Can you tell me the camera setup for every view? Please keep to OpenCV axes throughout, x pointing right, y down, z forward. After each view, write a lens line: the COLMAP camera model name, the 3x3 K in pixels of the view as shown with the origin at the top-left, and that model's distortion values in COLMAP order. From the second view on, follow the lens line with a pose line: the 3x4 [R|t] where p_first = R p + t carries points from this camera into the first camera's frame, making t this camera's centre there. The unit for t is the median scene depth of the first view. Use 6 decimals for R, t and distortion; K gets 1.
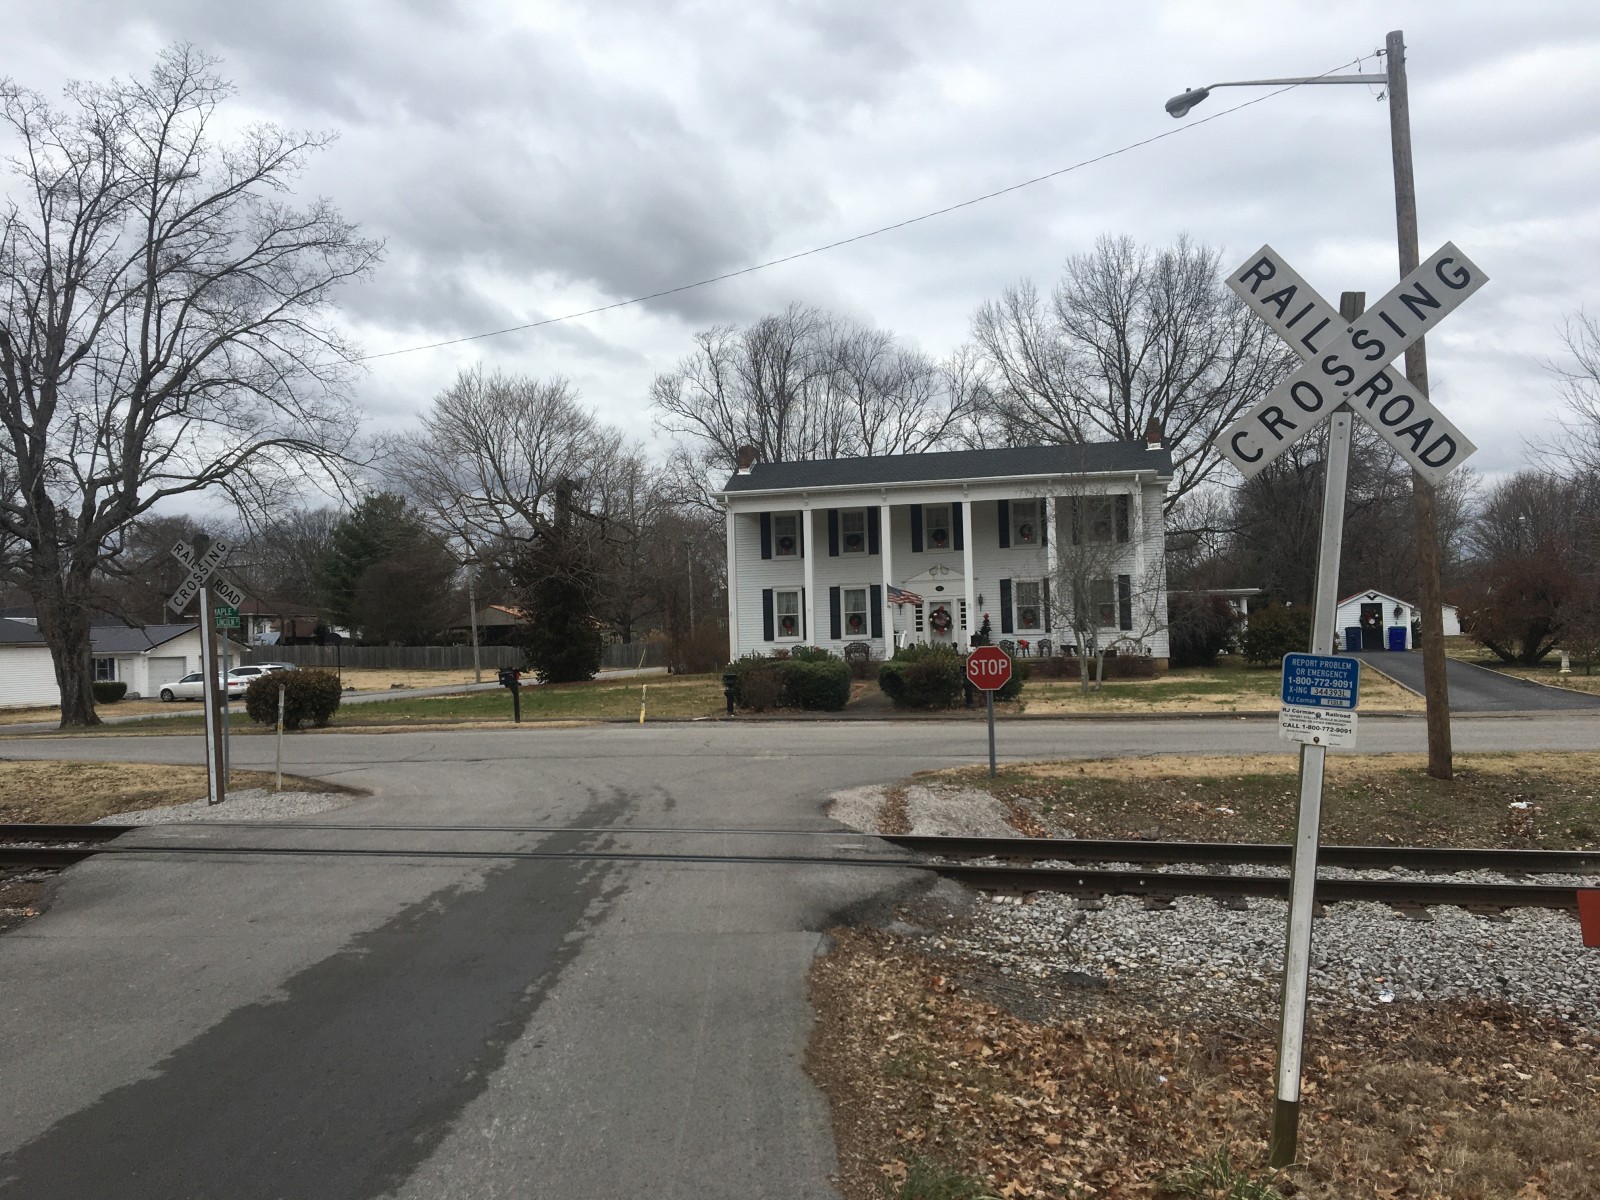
lens RADIAL K [[1346.5, 0, 780.4], [0, 1346.5, 613.0], [0, 0, 1]] dist [0.109677, -0.171892]
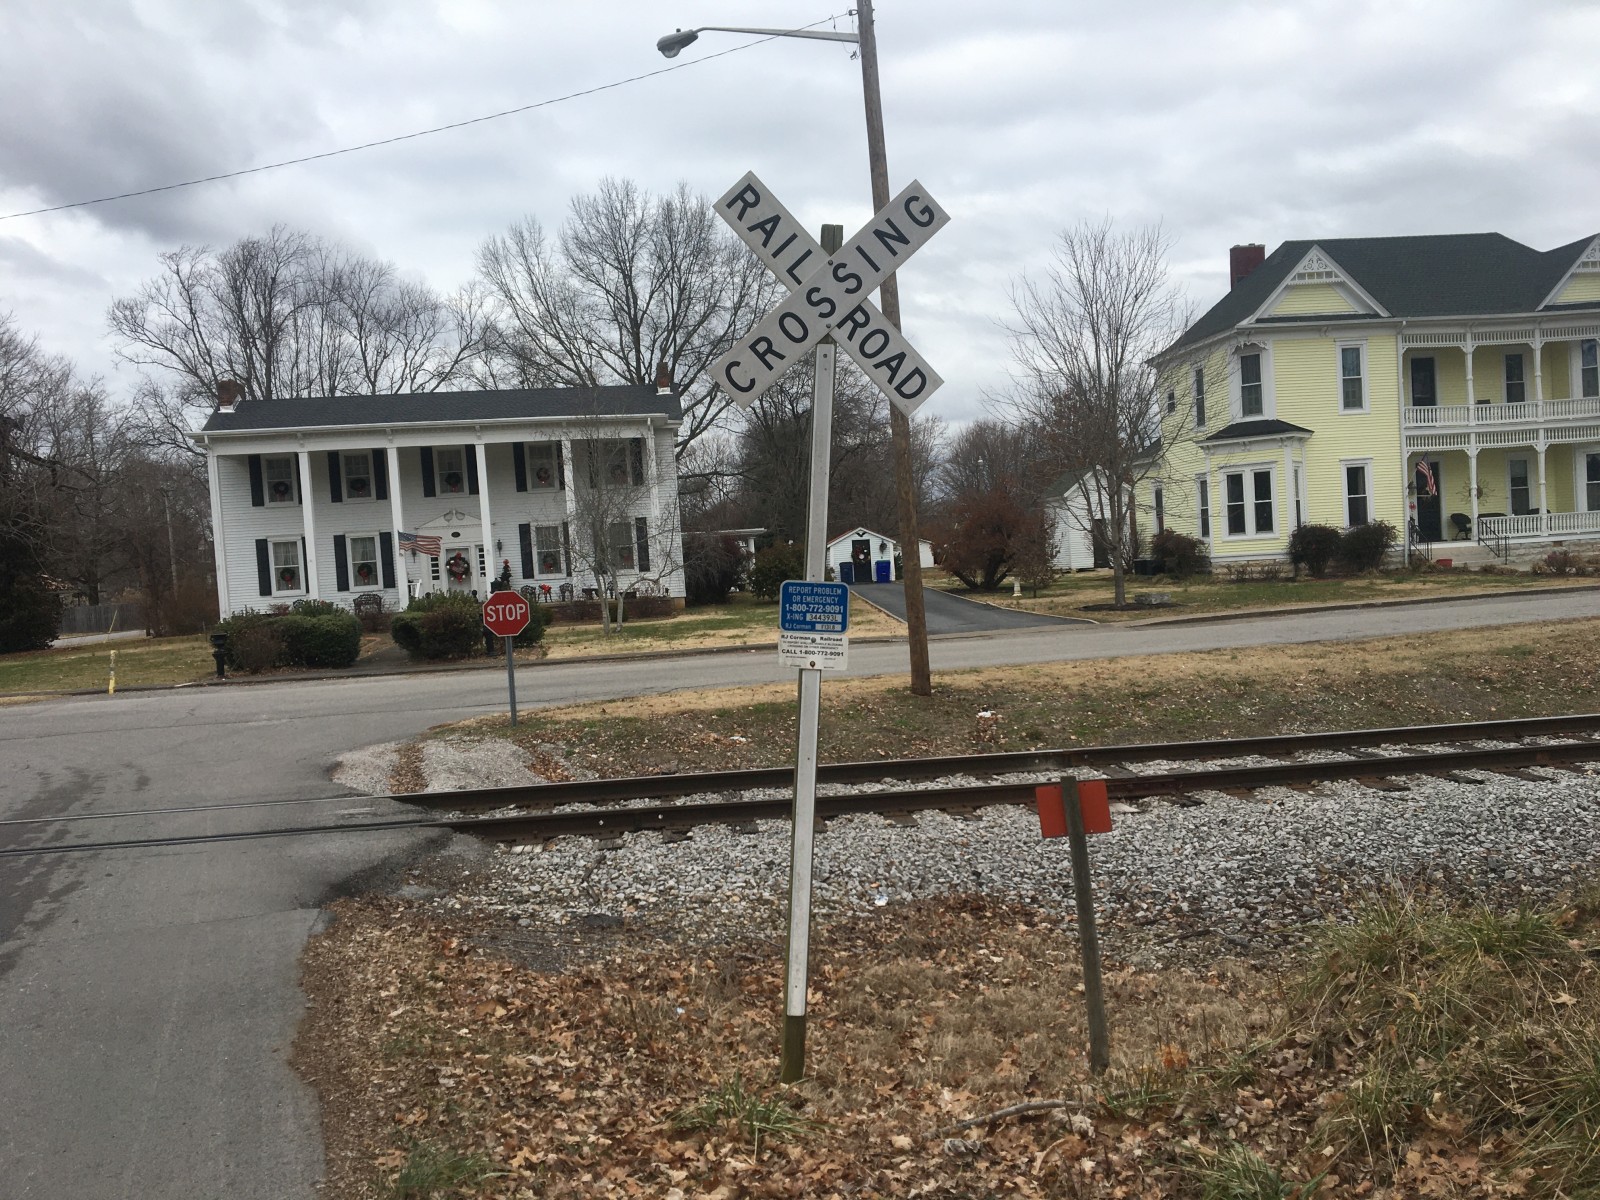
lens RADIAL K [[1346.5, 0, 780.4], [0, 1346.5, 613.0], [0, 0, 1]] dist [0.109677, -0.171892]
pose [[0.939579, -0.043197, 0.339596, 0.009955], [0.029820, 0.998564, 0.044512, 0.003192], [-0.341031, -0.031695, 0.939518, 0.020261]]
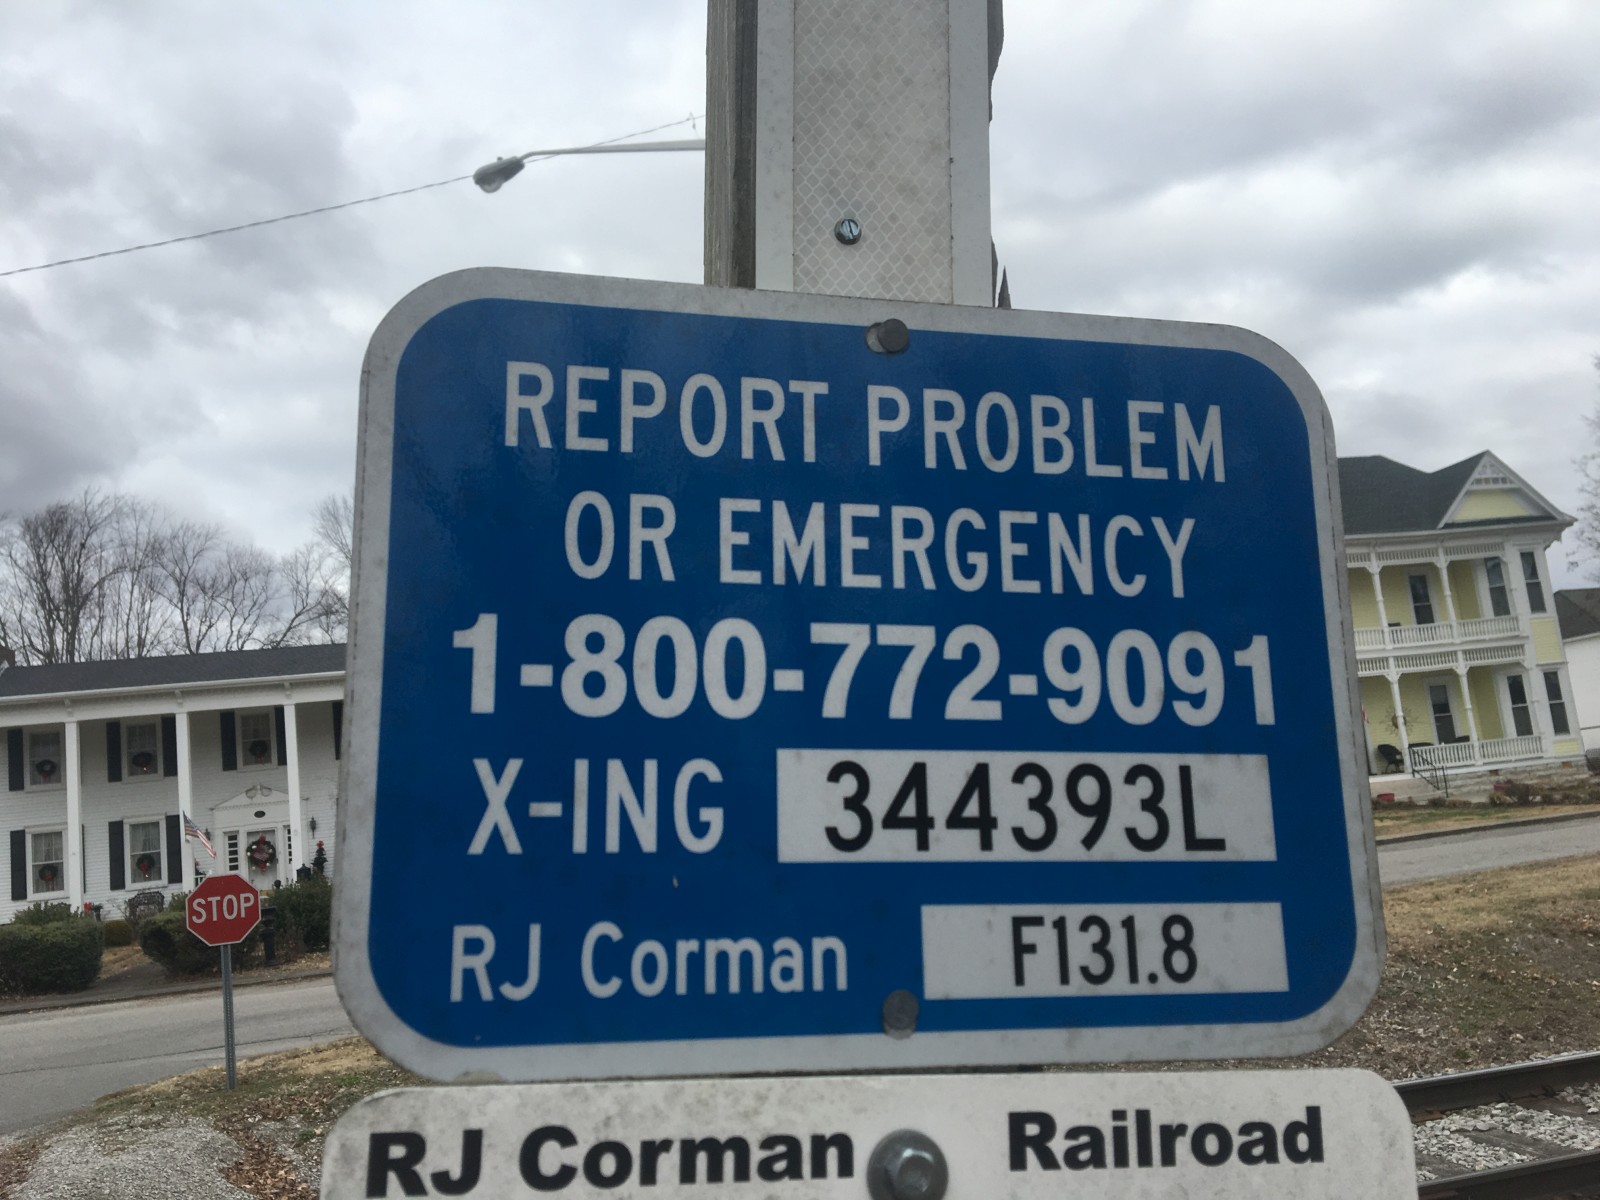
lens RADIAL K [[1227.5, 0, 767.9], [0, 1227.5, 630.4], [0, 0, 1]] dist [0.073283, -0.099874]
pose [[0.902668, 0.000483, 0.430337, 0.140992], [0.073677, 0.985061, -0.155648, 0.022536], [-0.423984, 0.172204, 0.889148, 0.367532]]
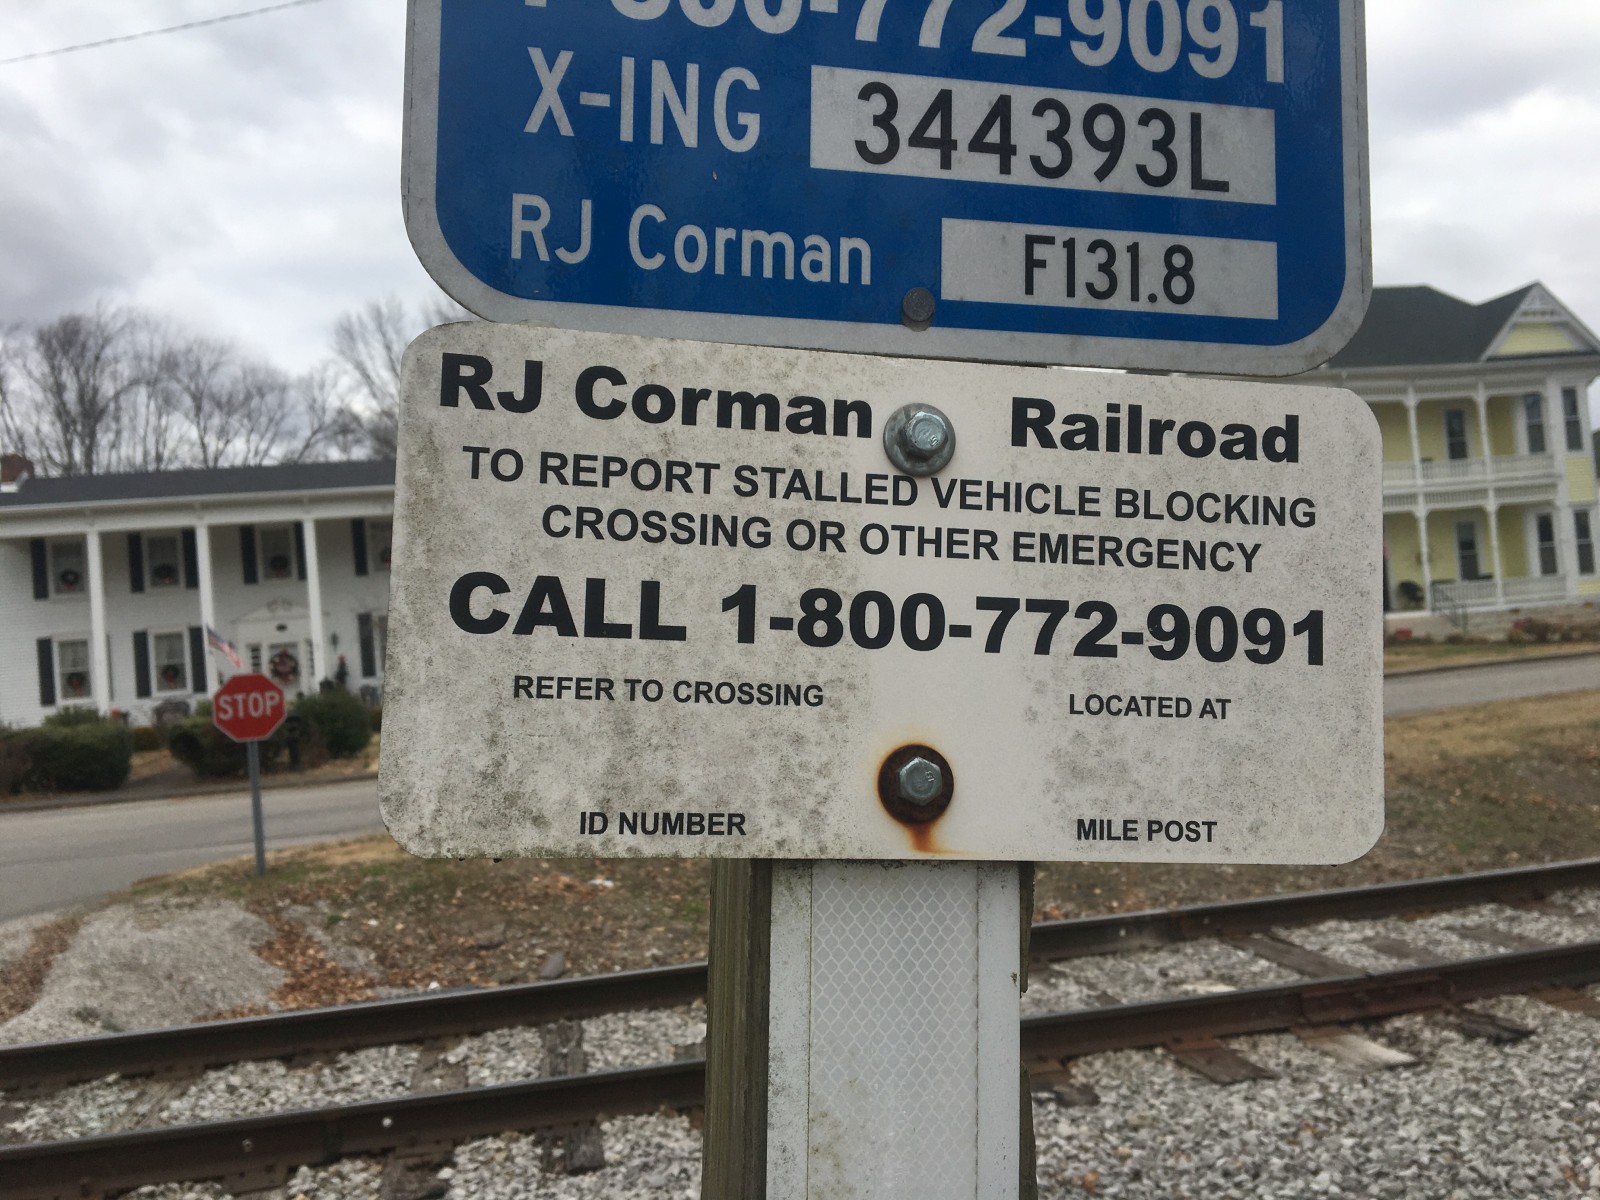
lens RADIAL K [[1227.6, 0, 767.1], [0, 1227.6, 597.0], [0, 0, 1]] dist [0.096666, -0.142395]
pose [[0.908800, -0.024881, 0.416489, 0.139645], [0.050883, 0.997379, -0.051446, 0.033369], [-0.414117, 0.067947, 0.907684, 0.366961]]
